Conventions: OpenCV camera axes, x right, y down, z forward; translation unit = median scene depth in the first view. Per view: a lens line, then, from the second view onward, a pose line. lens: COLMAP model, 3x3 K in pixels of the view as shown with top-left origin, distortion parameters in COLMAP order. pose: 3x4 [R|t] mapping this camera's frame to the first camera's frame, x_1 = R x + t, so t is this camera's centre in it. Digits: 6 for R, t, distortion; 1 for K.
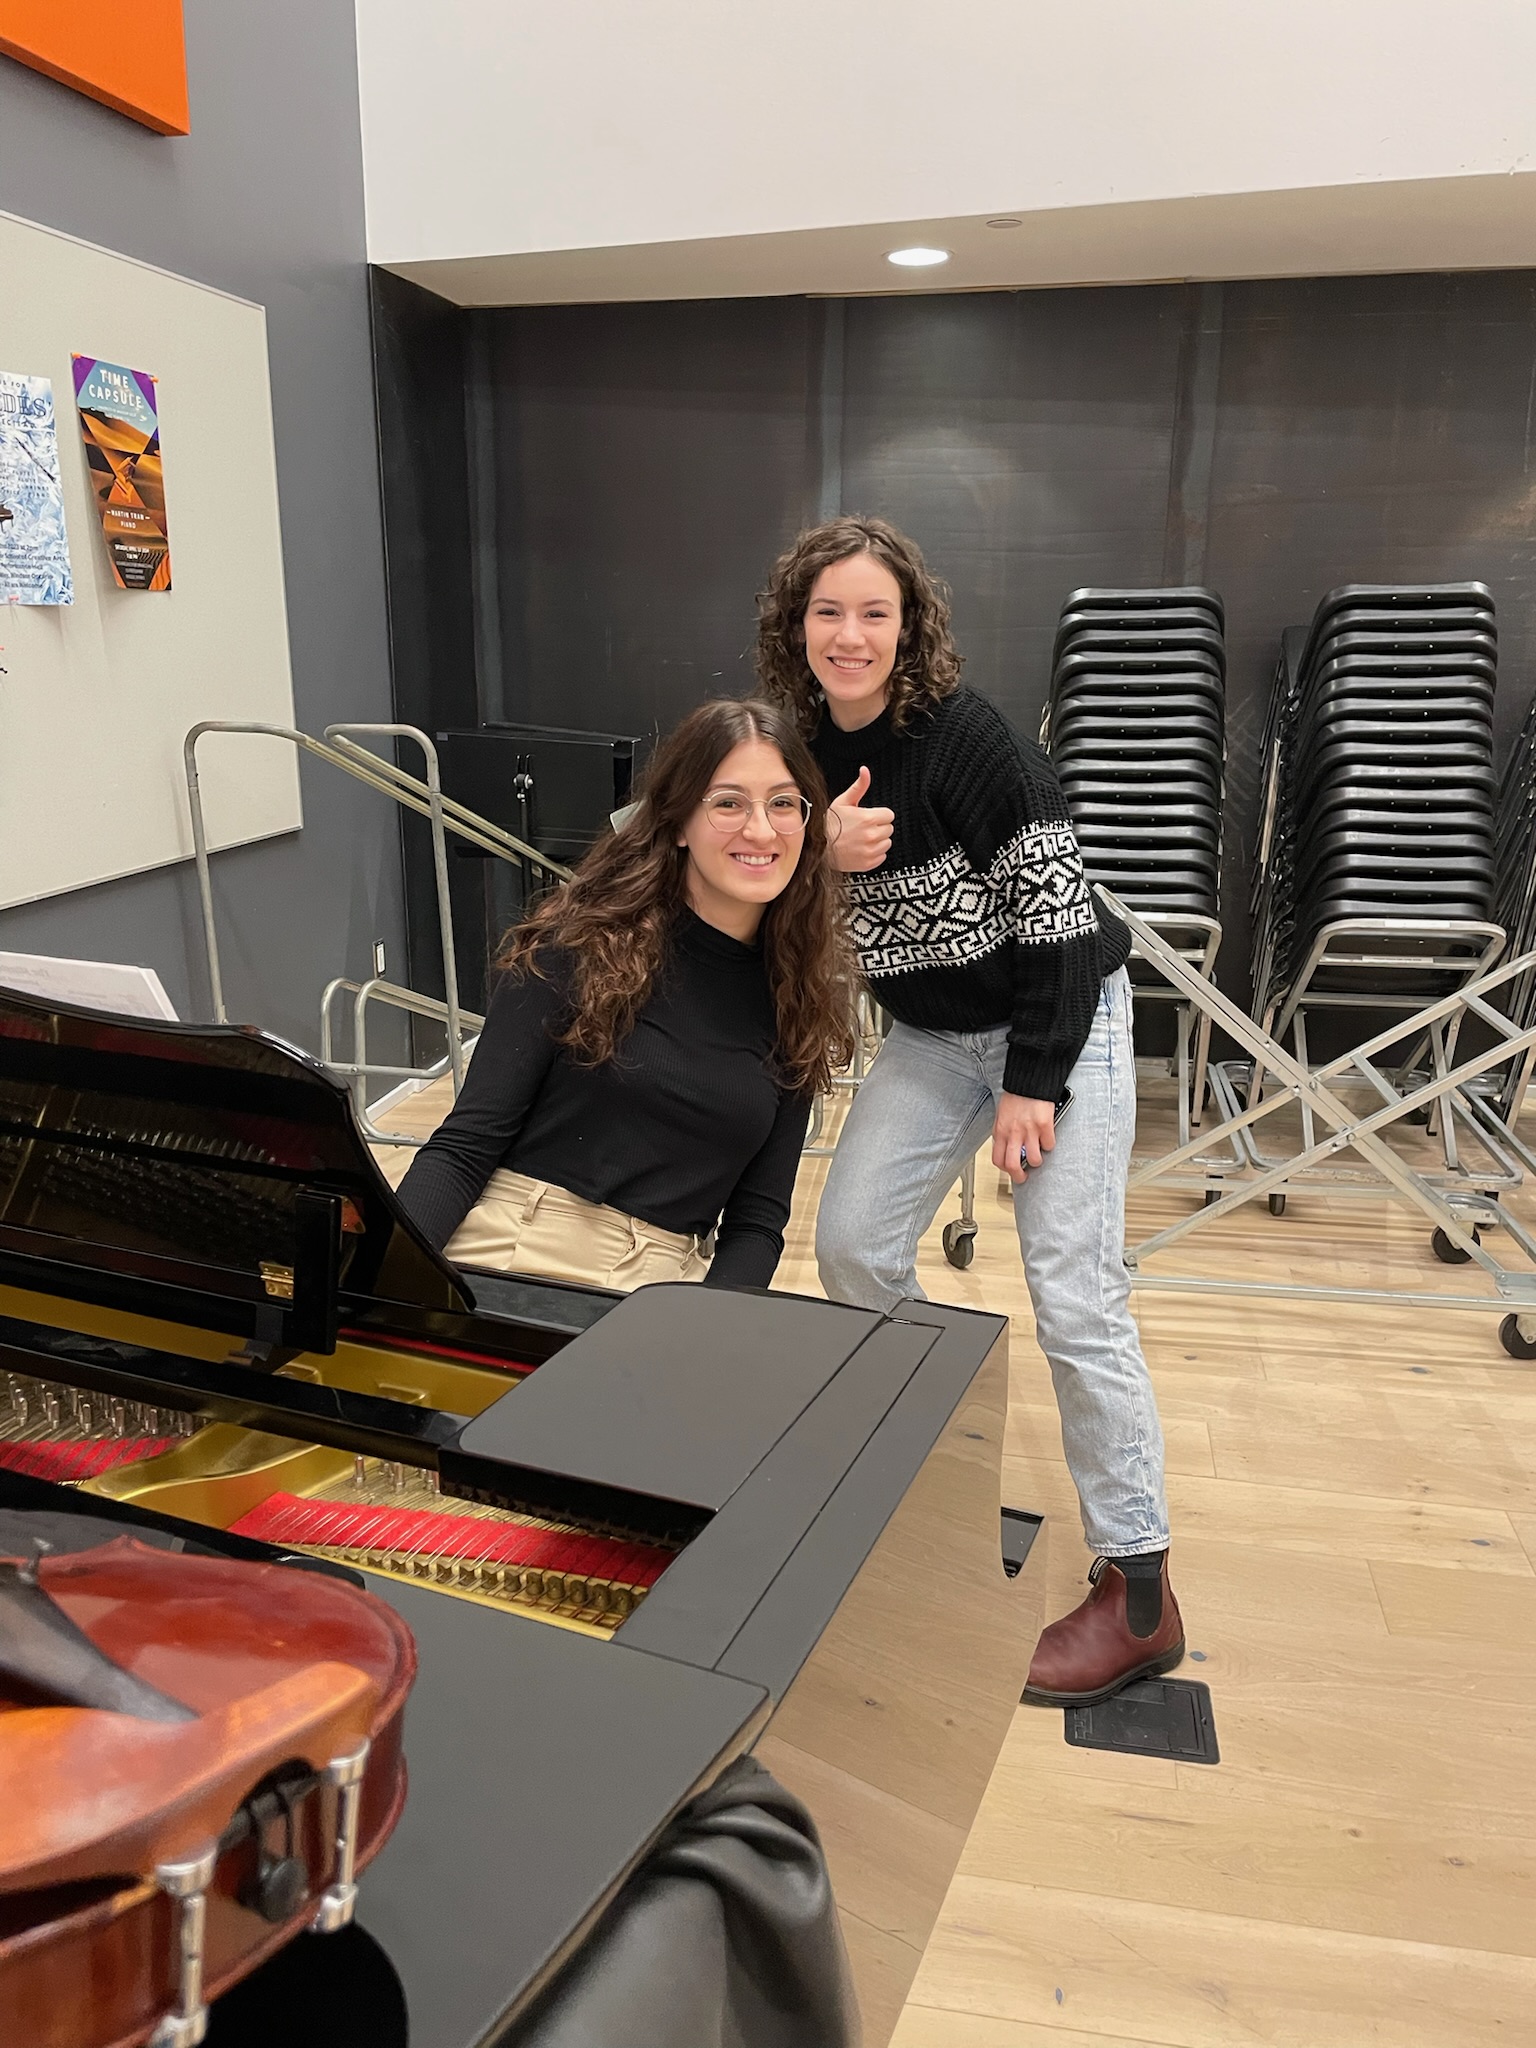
lens RADIAL K [[1551.1, 0, 768.3], [0, 1551.1, 1027.4], [0, 0, 1]] dist [0.015926, -0.014726]
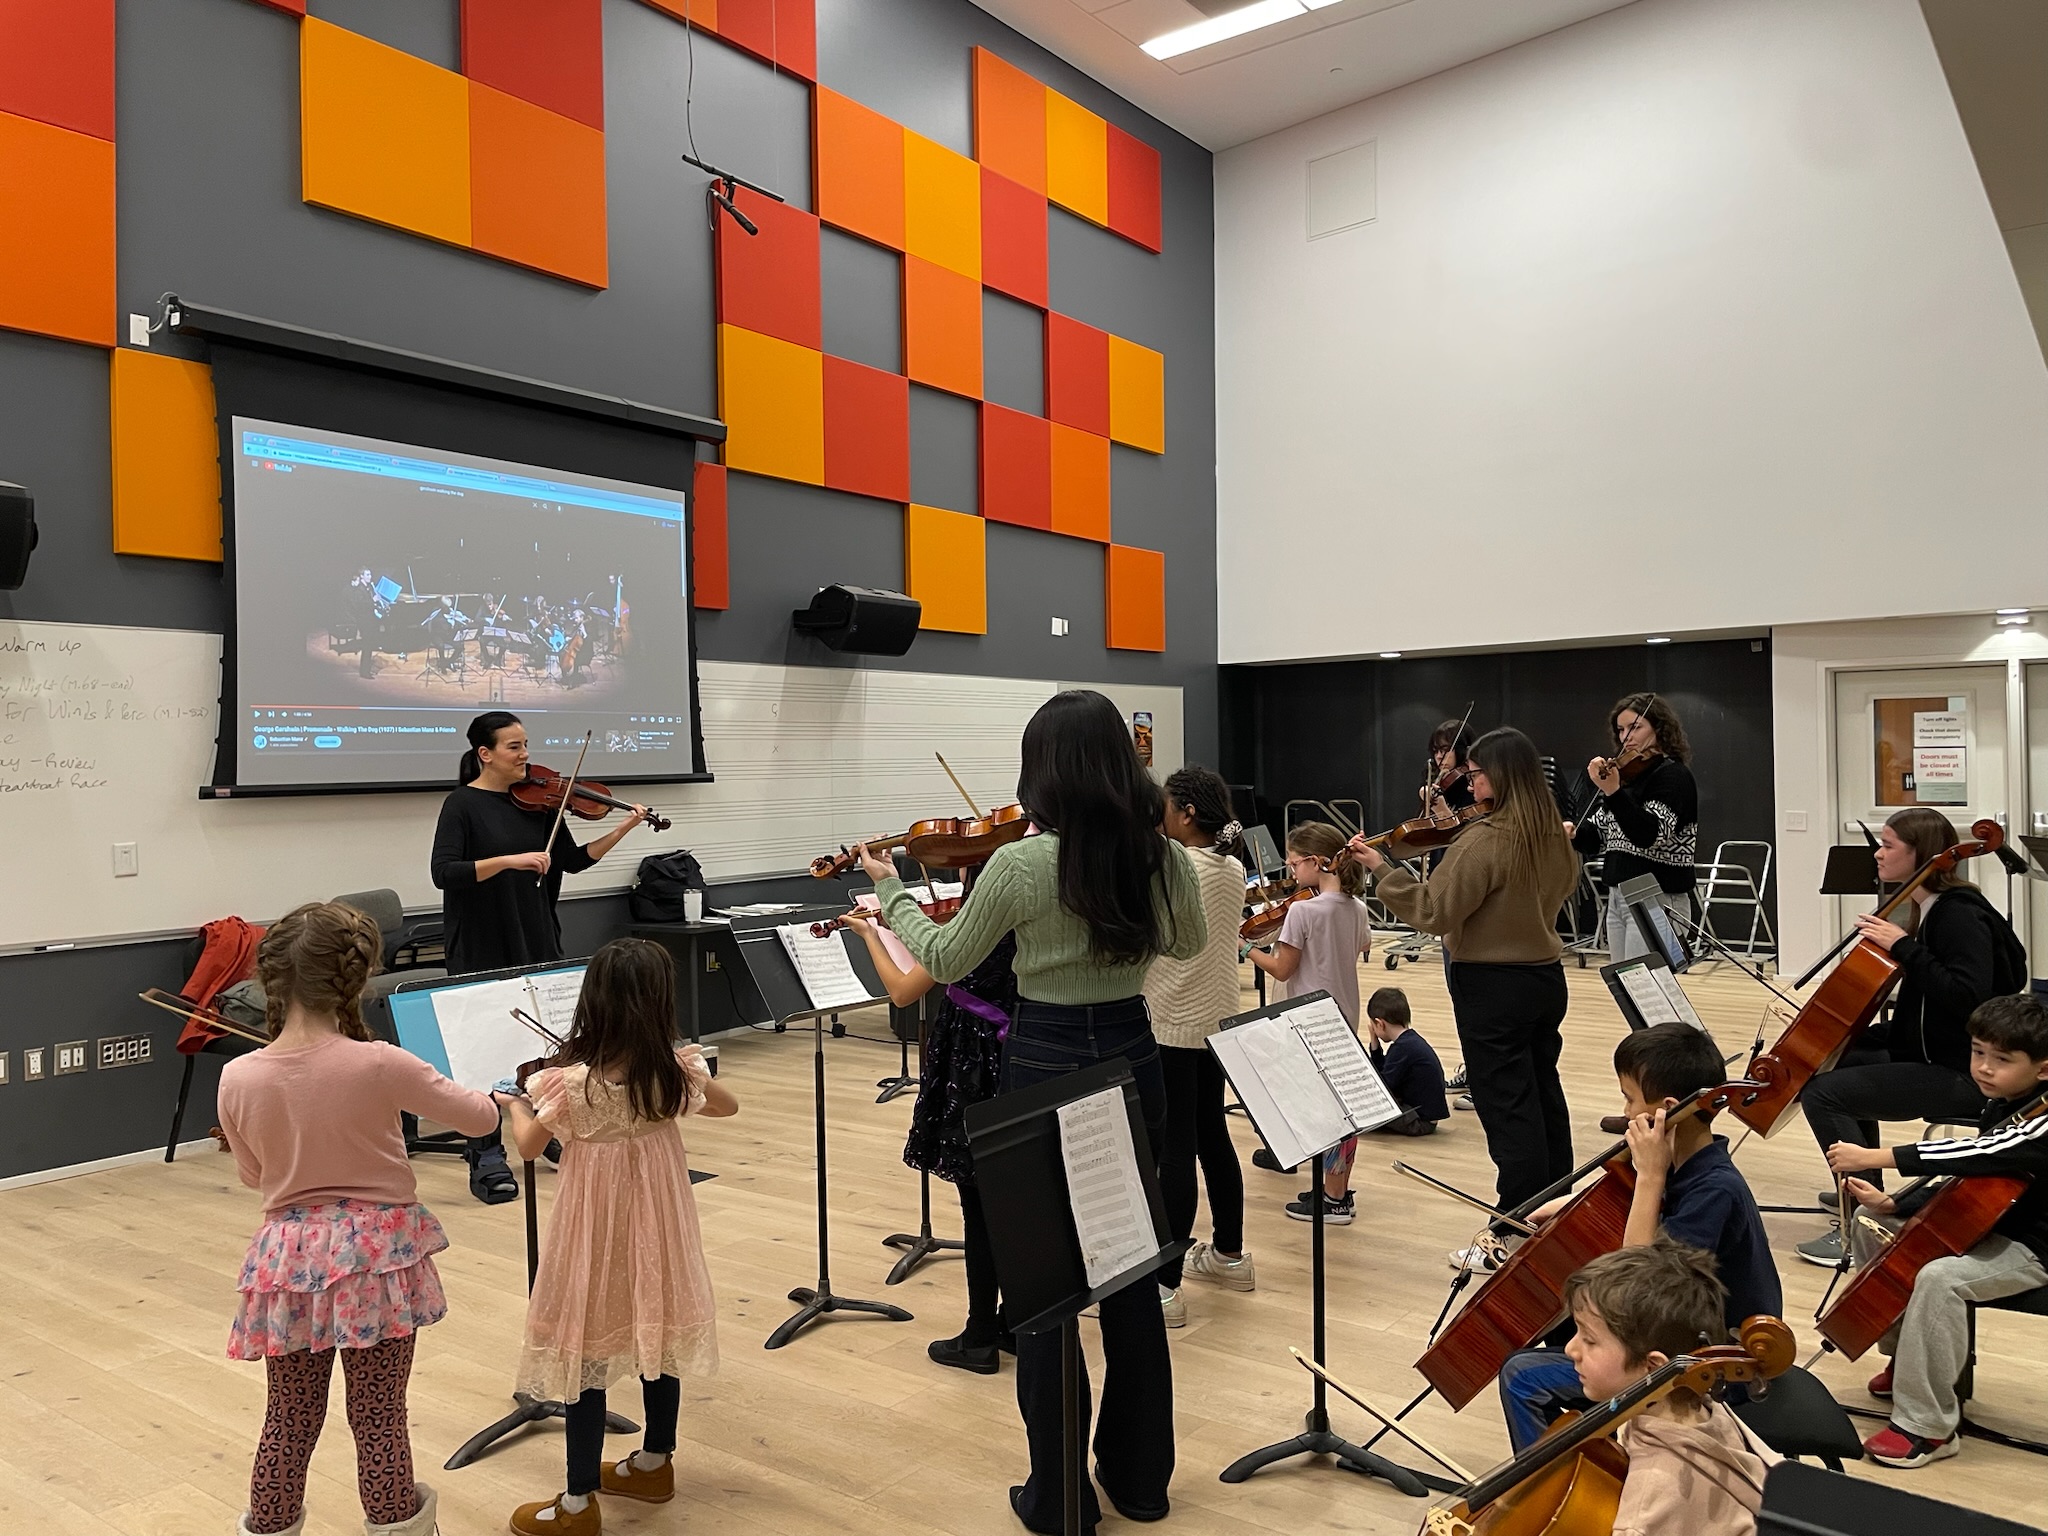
lens RADIAL K [[1551.1, 0, 1021.9], [0, 1551.1, 769.9], [0, 0, 1]] dist [0.015926, -0.014726]
pose [[0.902095, -0.013362, -0.431331, 0.946940], [-0.096005, 0.968258, -0.230781, 0.624805], [0.420723, 0.249596, 0.872178, -2.392793]]
